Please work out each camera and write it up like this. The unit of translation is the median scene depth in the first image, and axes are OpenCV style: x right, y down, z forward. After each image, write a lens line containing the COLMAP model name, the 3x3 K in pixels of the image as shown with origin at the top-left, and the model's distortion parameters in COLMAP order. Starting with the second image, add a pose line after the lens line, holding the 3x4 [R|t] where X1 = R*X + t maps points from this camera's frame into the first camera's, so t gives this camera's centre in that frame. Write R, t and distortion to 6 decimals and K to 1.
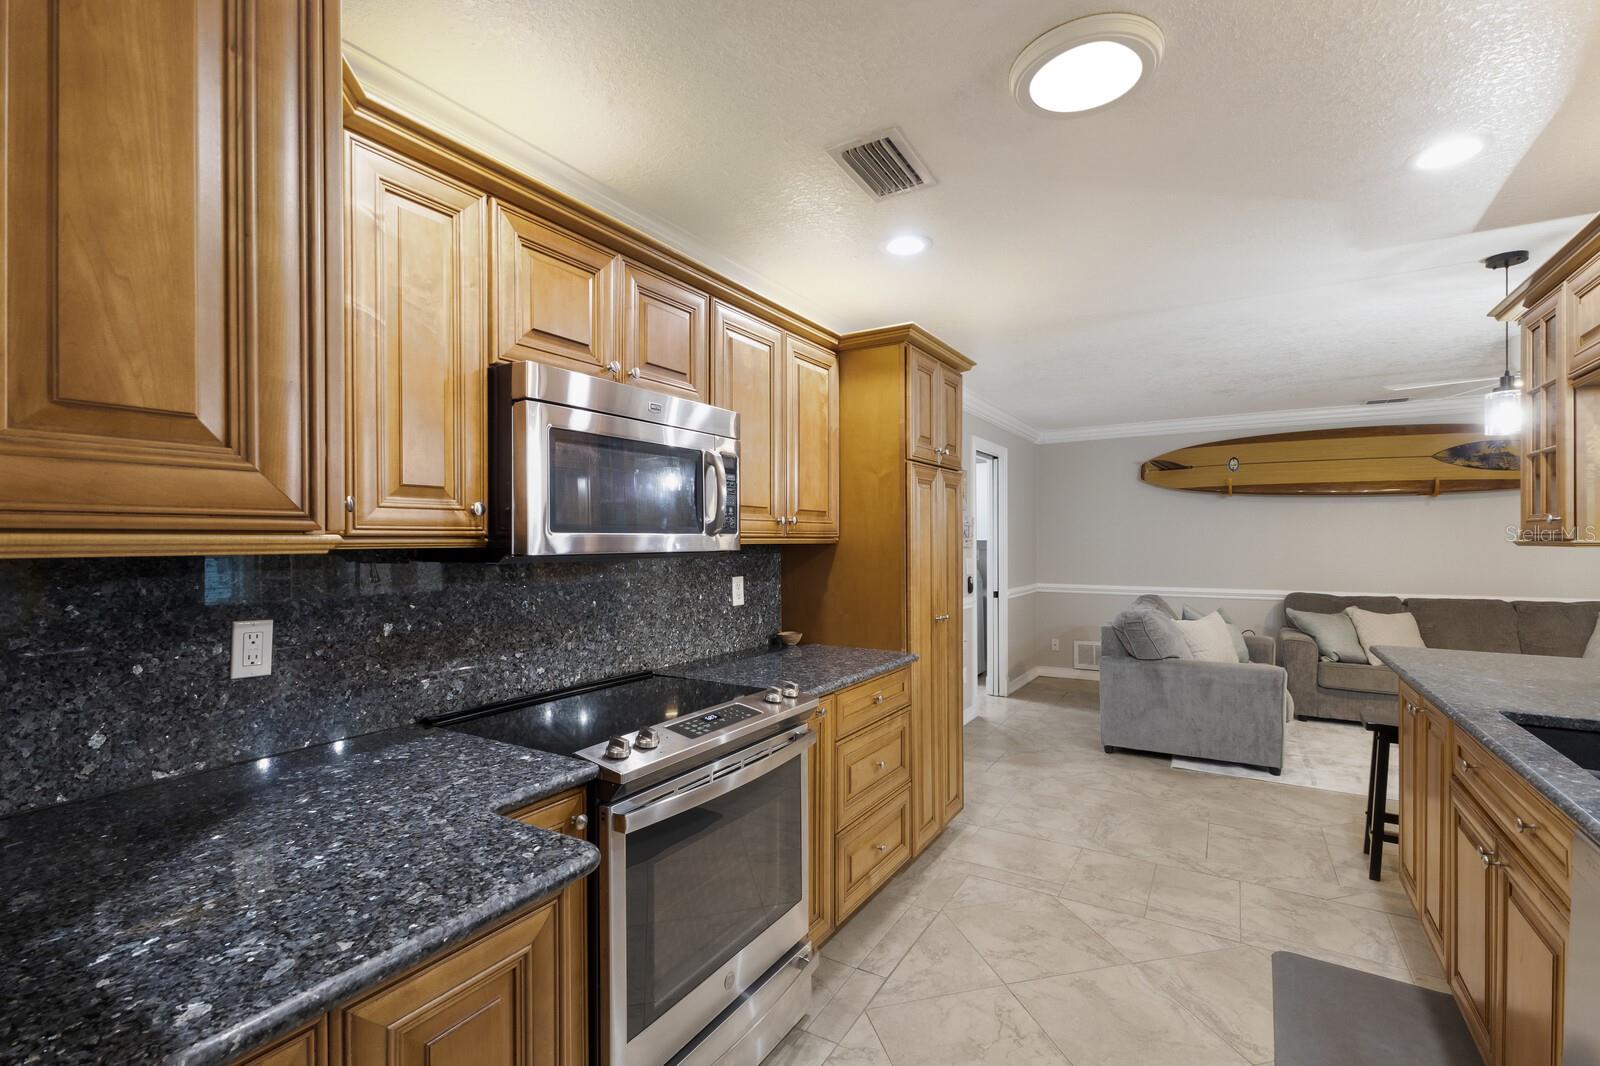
lens RADIAL K [[699.2, 0, 800.2], [0, 699.2, 546.2], [0, 0, 1]] dist [0.001466, -0.000515]
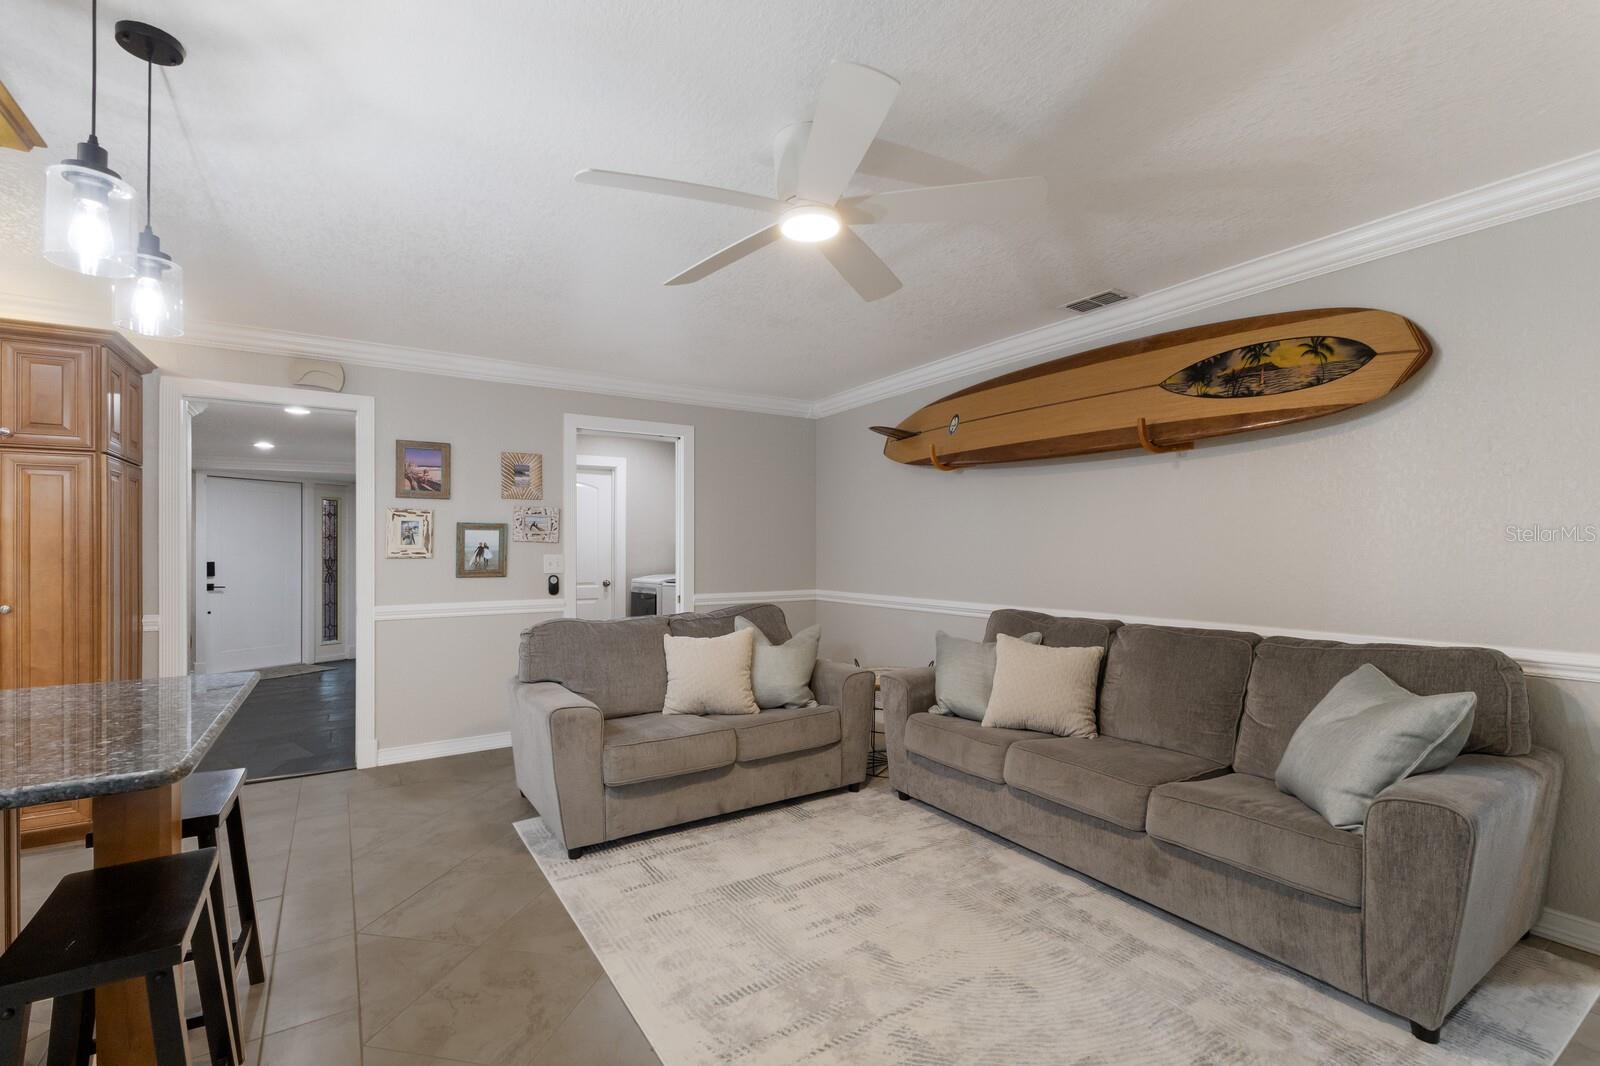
lens RADIAL K [[699.2, 0, 800.2], [0, 699.2, 546.2], [0, 0, 1]] dist [0.001466, -0.000515]
pose [[0.896714, -0.011863, -0.442452, 0.894834], [0.011940, 0.999925, -0.002612, 0.006287], [0.442450, -0.002940, 0.896788, 0.334669]]
